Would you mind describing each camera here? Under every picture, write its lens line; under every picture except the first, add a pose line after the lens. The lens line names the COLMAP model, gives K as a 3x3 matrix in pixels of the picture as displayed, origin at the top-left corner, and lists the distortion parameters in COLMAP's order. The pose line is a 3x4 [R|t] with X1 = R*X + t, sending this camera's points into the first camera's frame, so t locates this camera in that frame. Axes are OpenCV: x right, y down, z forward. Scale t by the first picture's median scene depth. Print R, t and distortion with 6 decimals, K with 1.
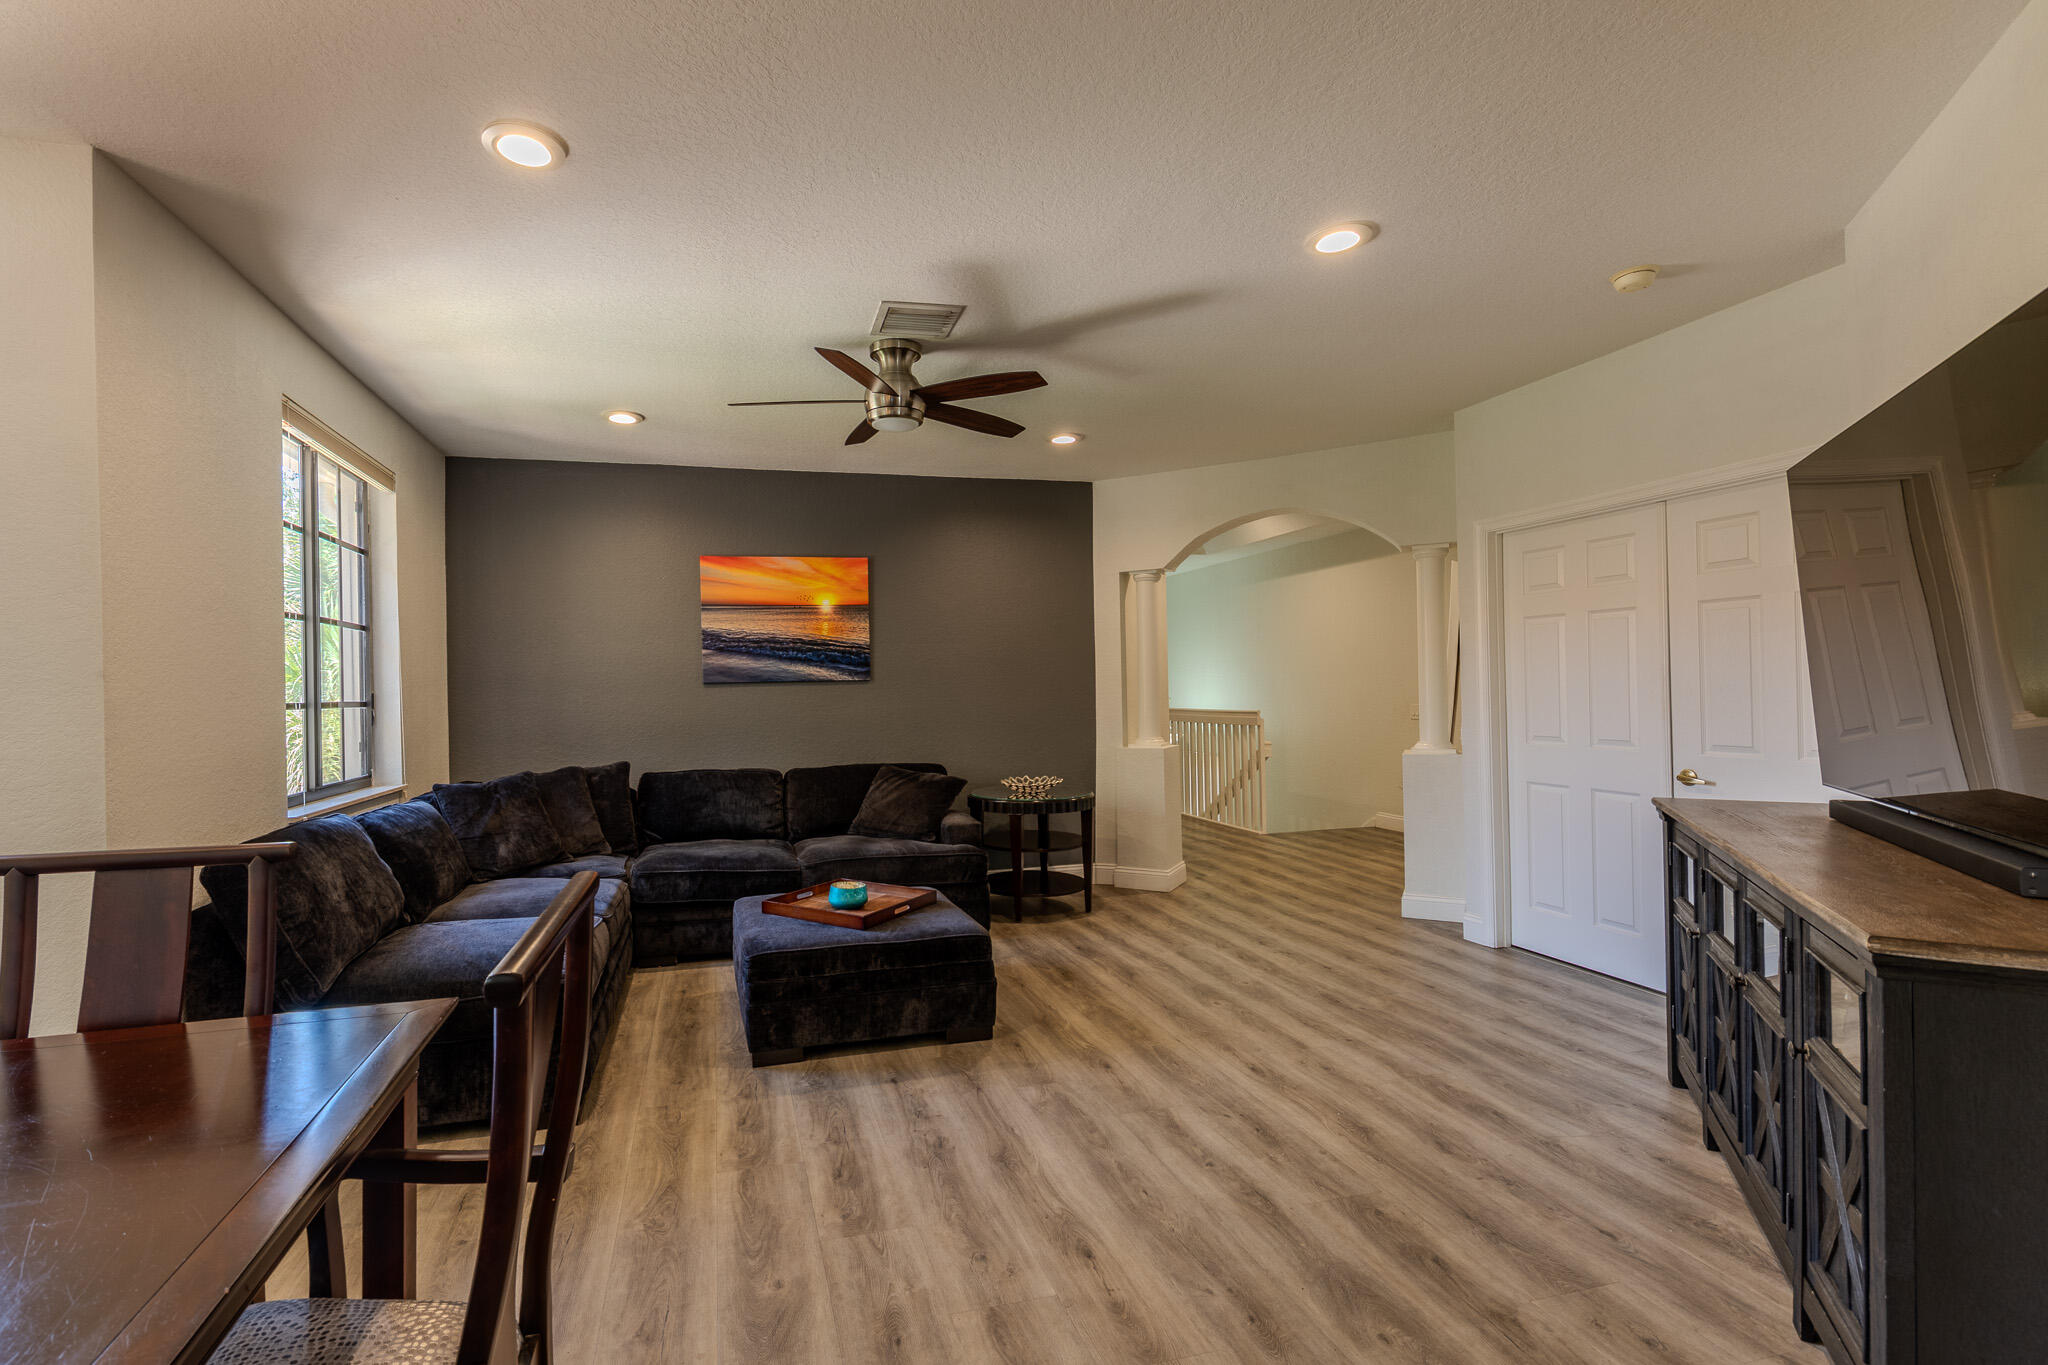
lens RADIAL K [[906.3, 0, 926.9], [0, 906.3, 687.9], [0, 0, 1]] dist [-0.000035, 0.000381]
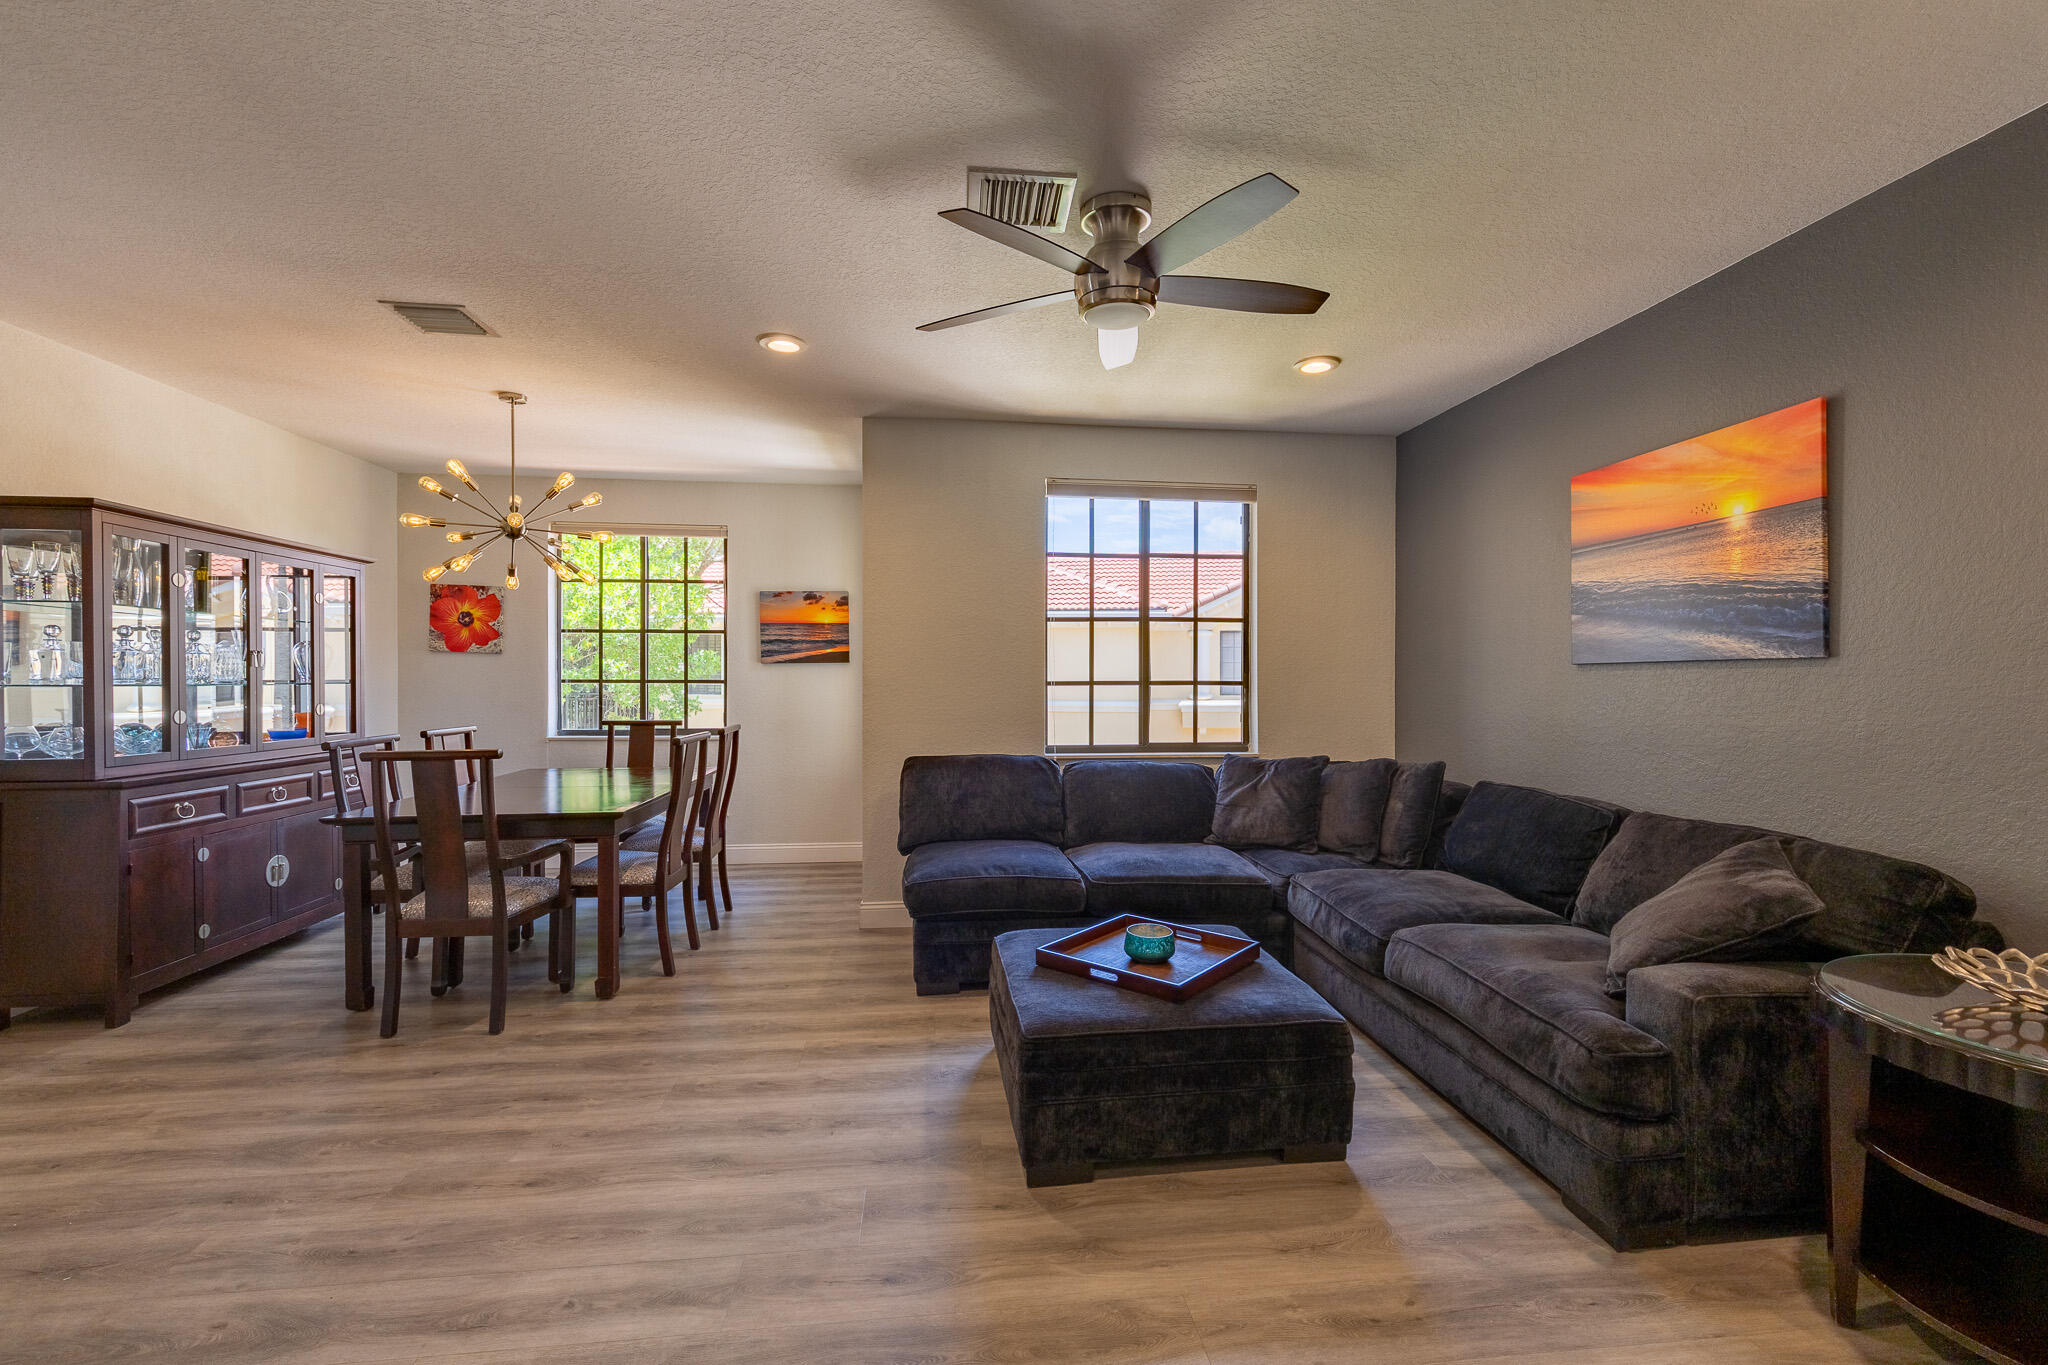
lens RADIAL K [[881.3, 0, 1031.2], [0, 881.3, 681.5], [0, 0, 1]] dist [0.000679, -0.000213]
pose [[-0.119120, 0.019231, -0.992694, 0.611452], [0.002317, 0.999815, 0.019091, -0.008284], [0.992877, -0.000026, -0.119142, 0.907110]]
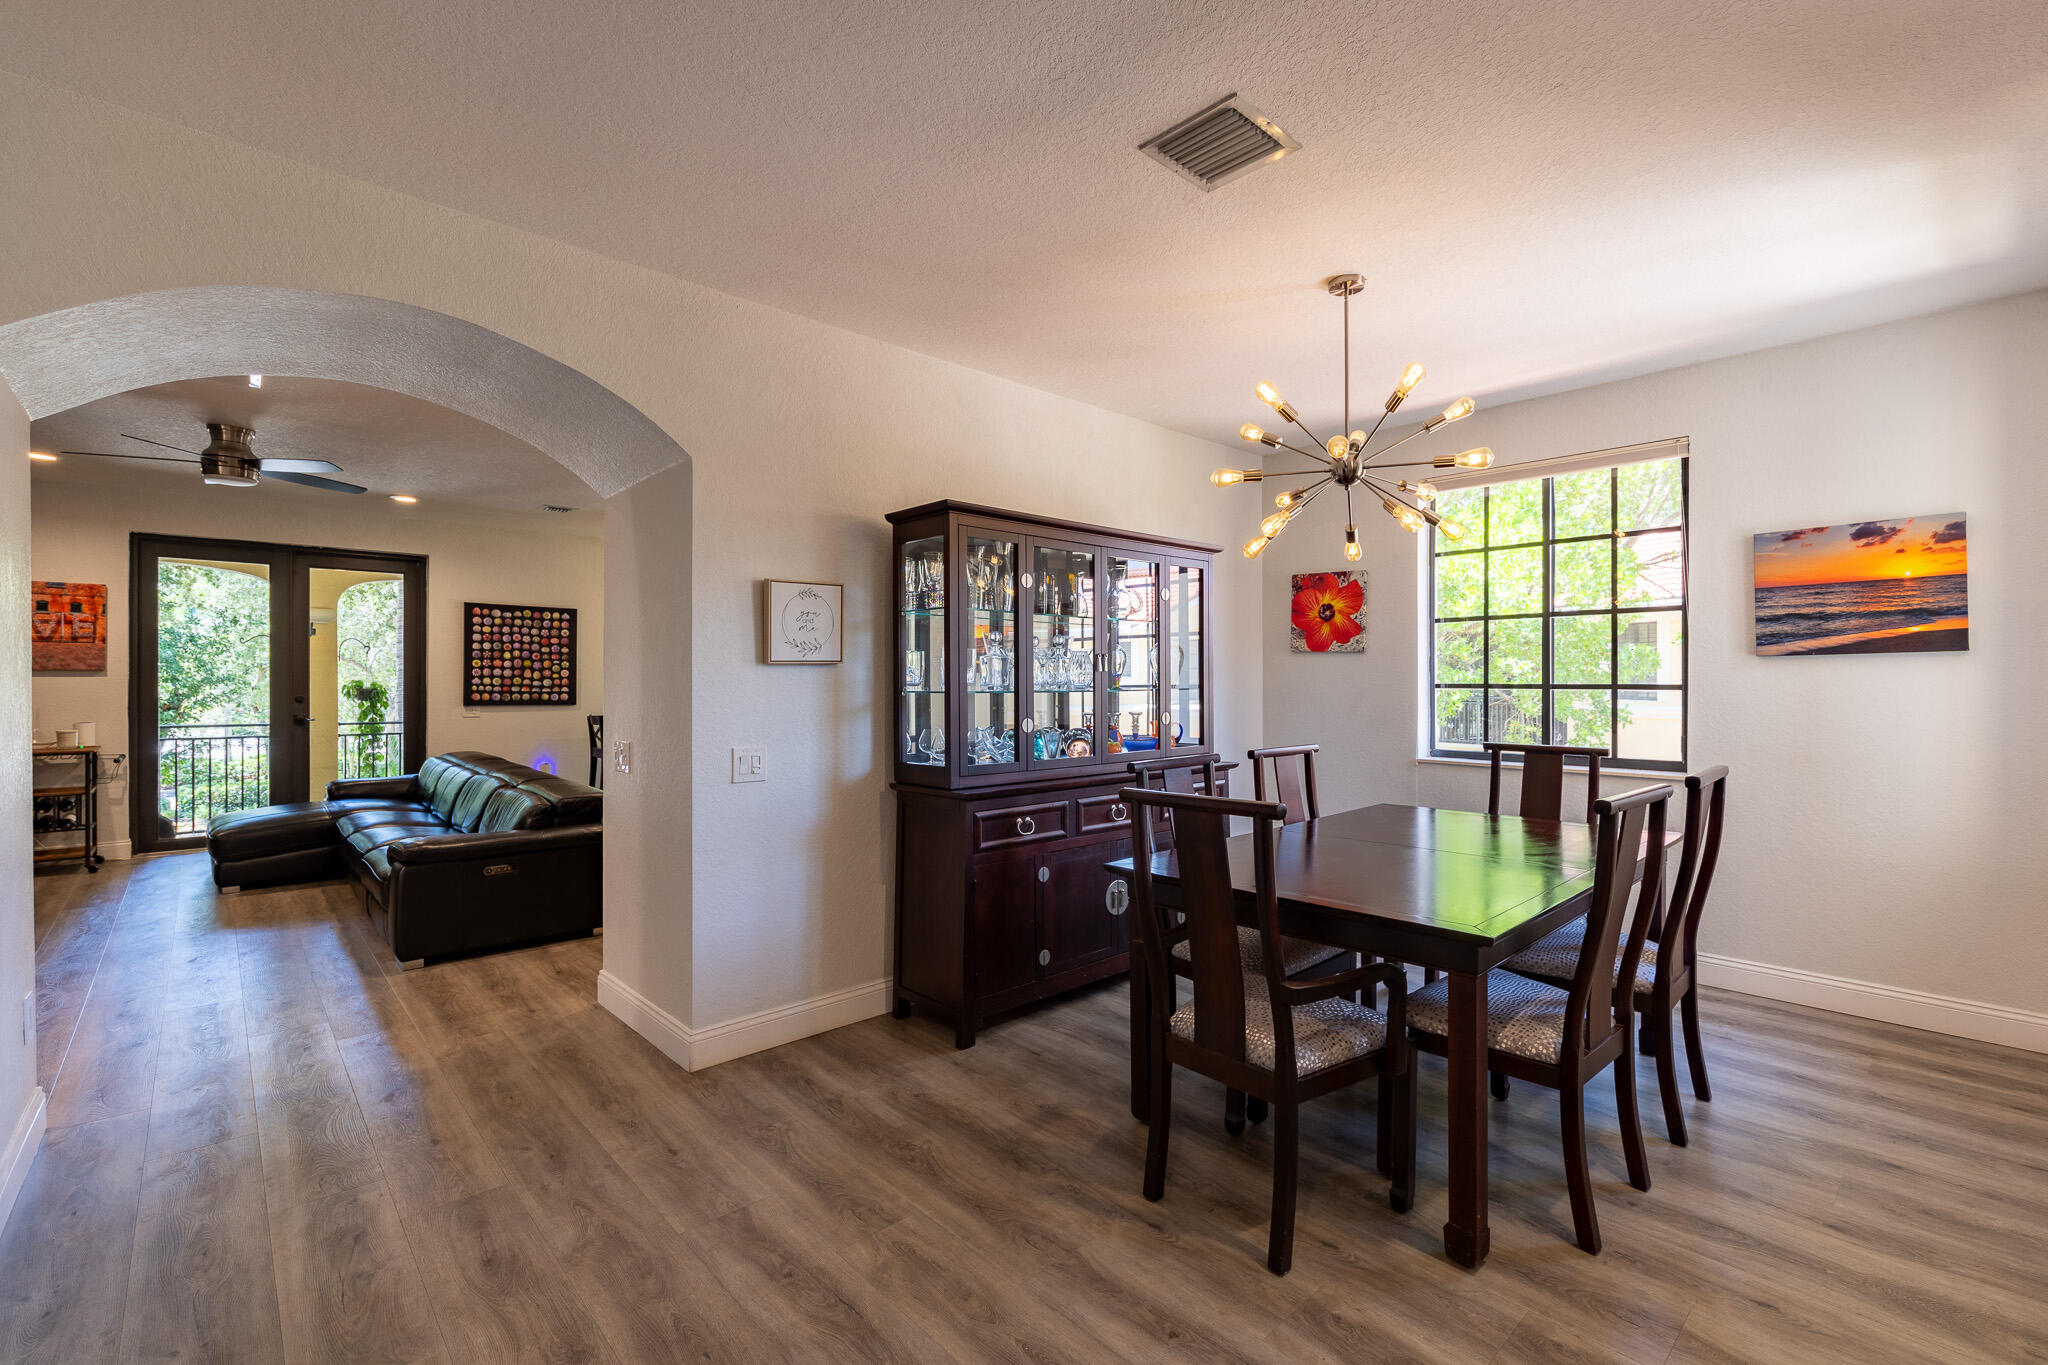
lens RADIAL K [[893.6, 0, 1044.5], [0, 893.6, 681.9], [0, 0, 1]] dist [-0.001620, -0.000593]
pose [[-0.869941, 0.017847, -0.492833, 0.225047], [0.016625, 0.999838, 0.006862, -0.004189], [0.492876, -0.002224, -0.870097, 0.691474]]
